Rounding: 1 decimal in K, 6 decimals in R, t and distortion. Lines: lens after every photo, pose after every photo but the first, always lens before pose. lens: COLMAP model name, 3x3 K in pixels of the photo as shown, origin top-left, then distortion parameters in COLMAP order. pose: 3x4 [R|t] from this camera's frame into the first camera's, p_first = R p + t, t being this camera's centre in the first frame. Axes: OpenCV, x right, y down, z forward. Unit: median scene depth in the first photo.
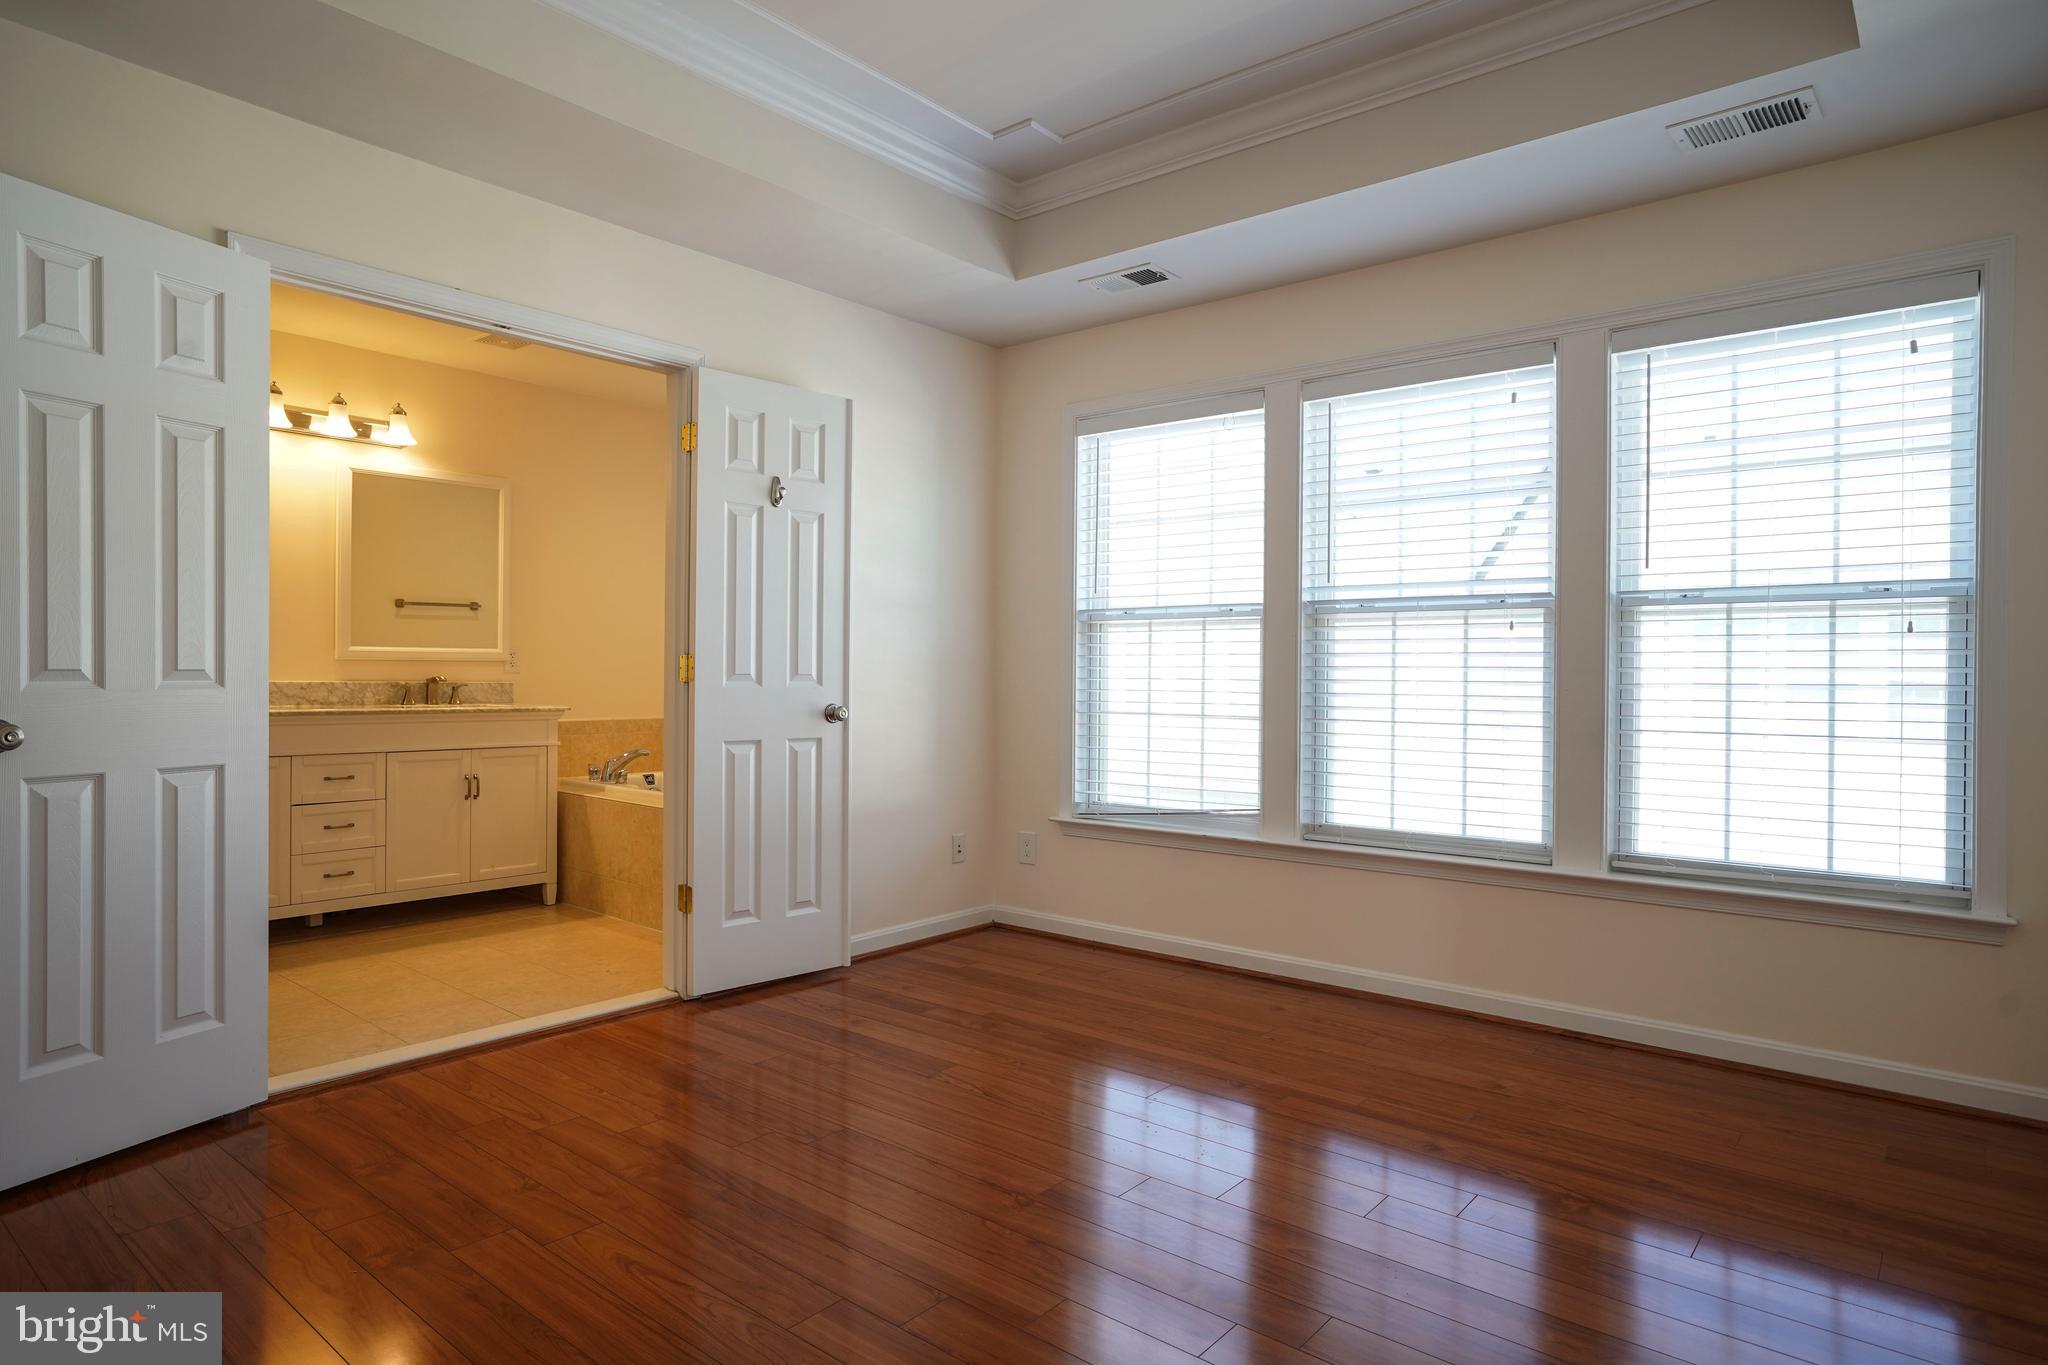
lens RADIAL K [[1122.3, 0, 1003.8], [0, 1122.3, 673.8], [0, 0, 1]] dist [-0.027782, 0.013768]
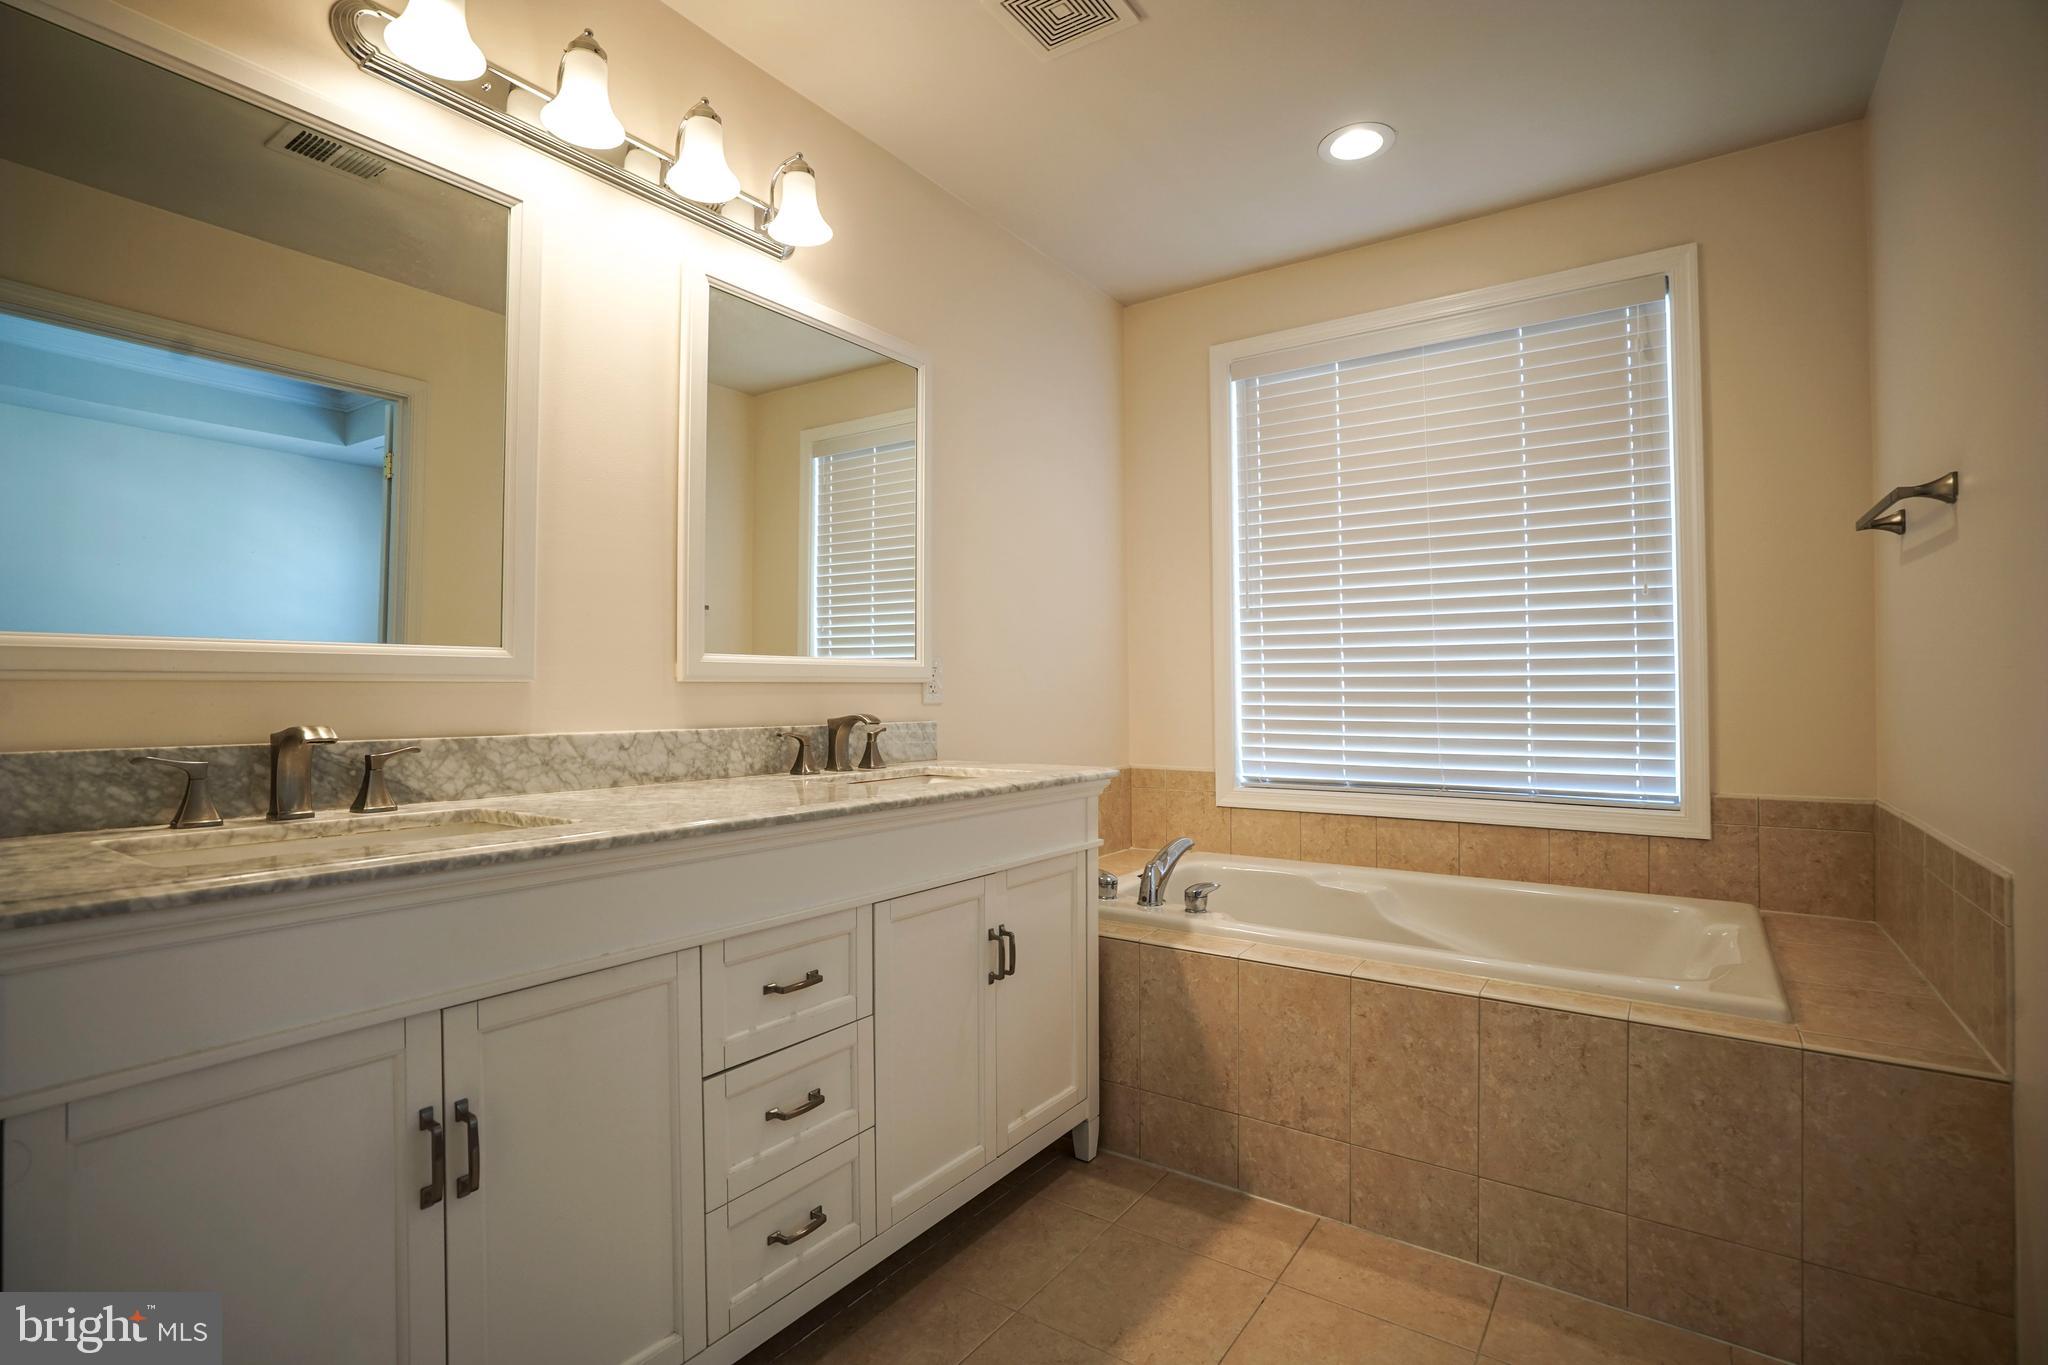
lens RADIAL K [[943.7, 0, 1030.4], [0, 943.7, 680.4], [0, 0, 1]] dist [-0.047234, 0.013304]
pose [[0.996721, -0.011862, 0.080046, -0.480079], [0.012786, 0.999857, -0.011037, -0.007411], [-0.079904, 0.012025, 0.996730, 0.591112]]
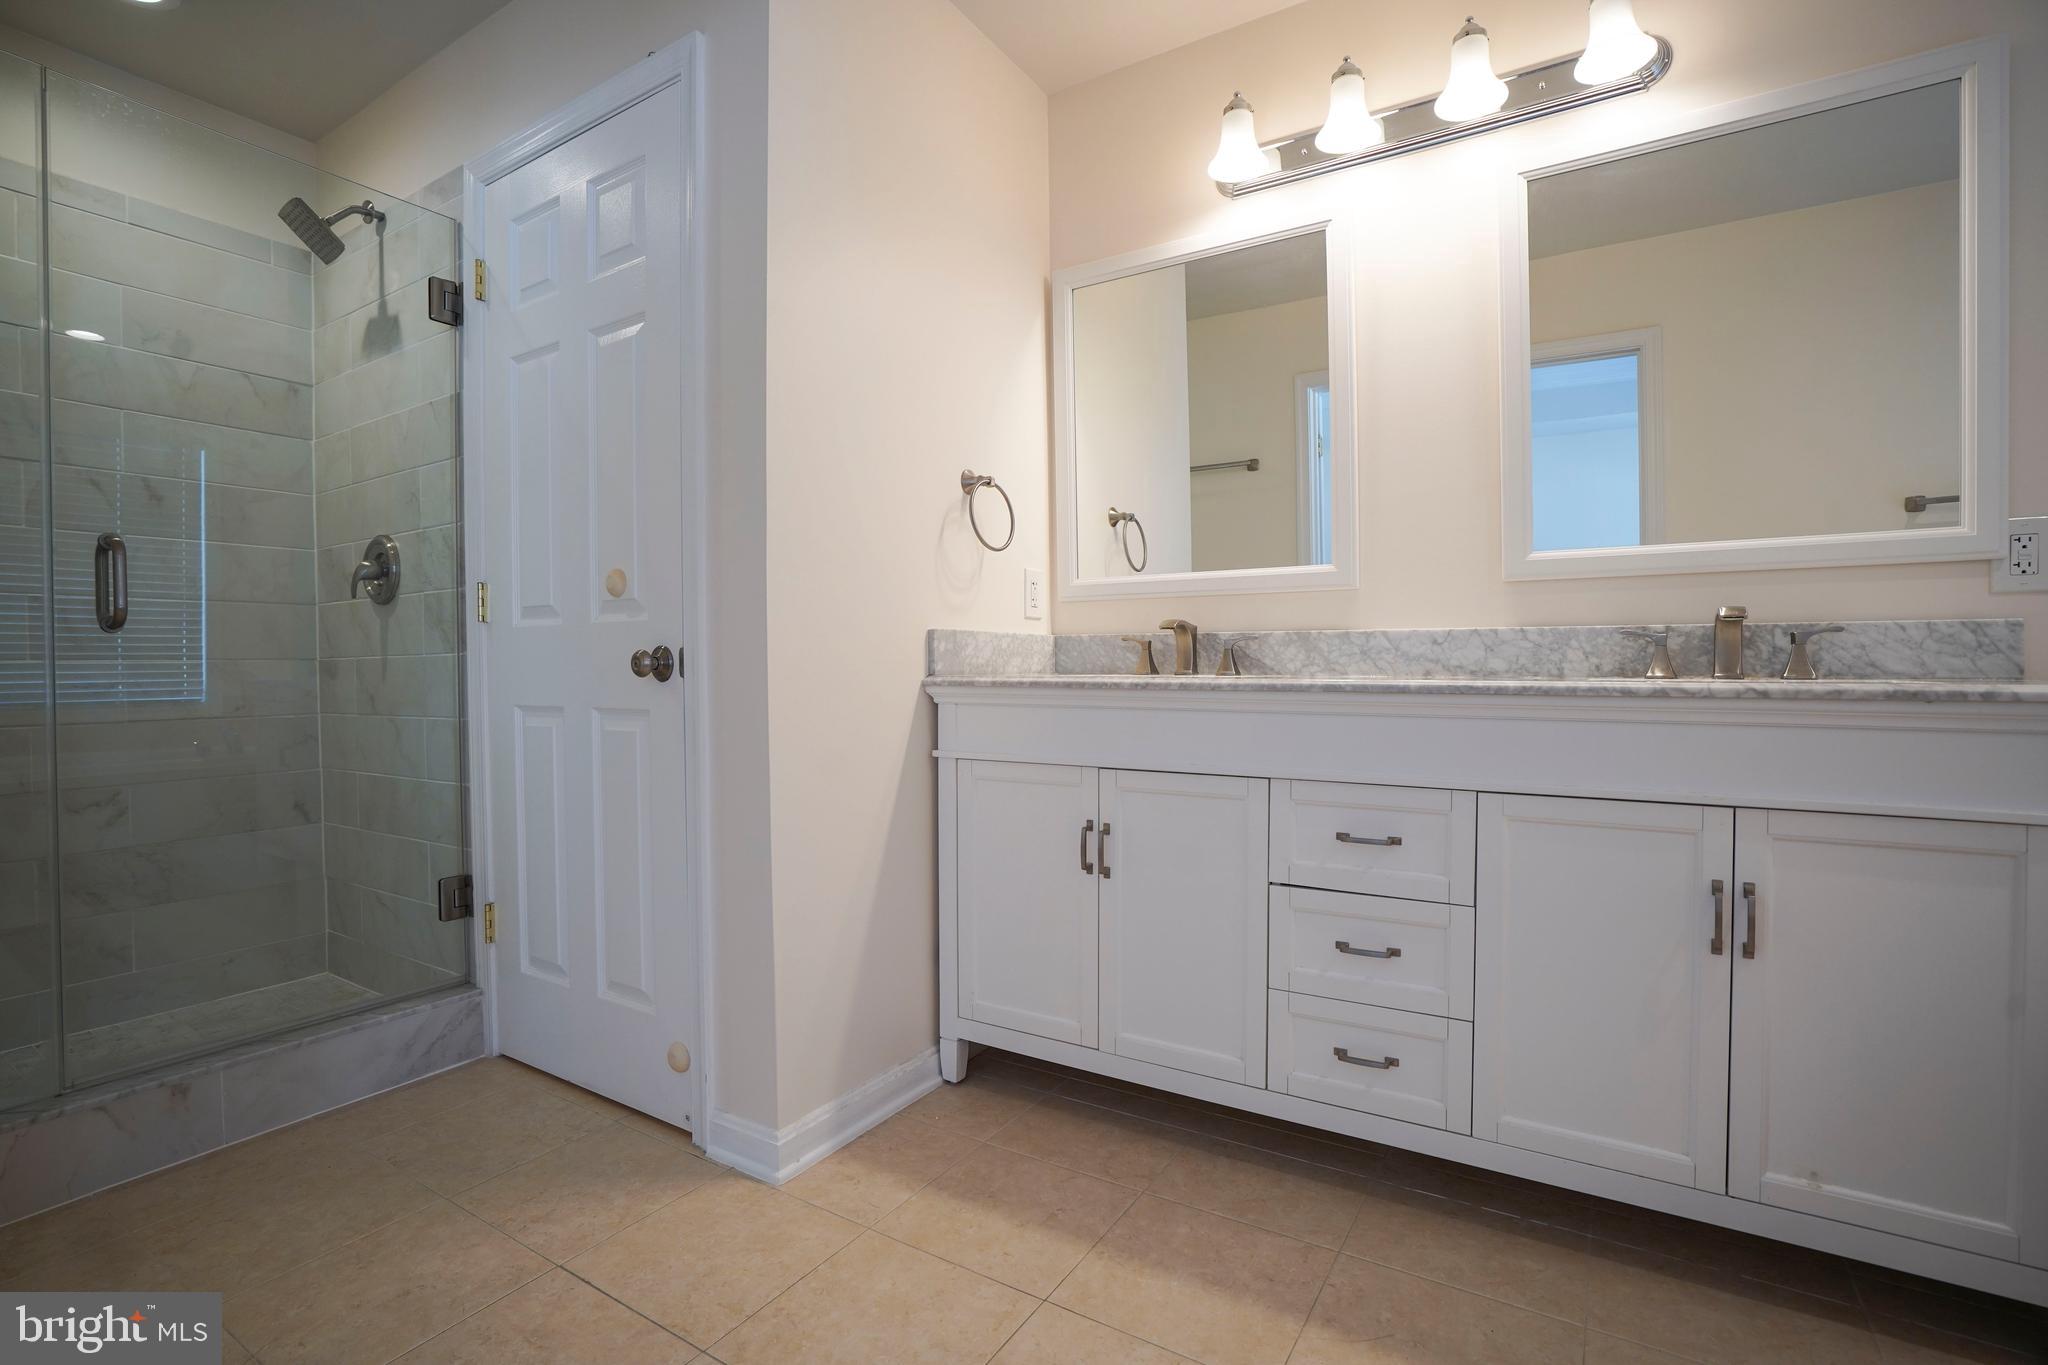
lens RADIAL K [[943.7, 0, 1006.5], [0, 943.7, 669.2], [0, 0, 1]] dist [-0.047234, 0.013304]
pose [[0.132454, -0.003139, -0.991184, -0.224579], [0.008289, 0.999964, -0.002059, 0.023863], [0.991154, -0.007943, 0.132475, 0.724251]]
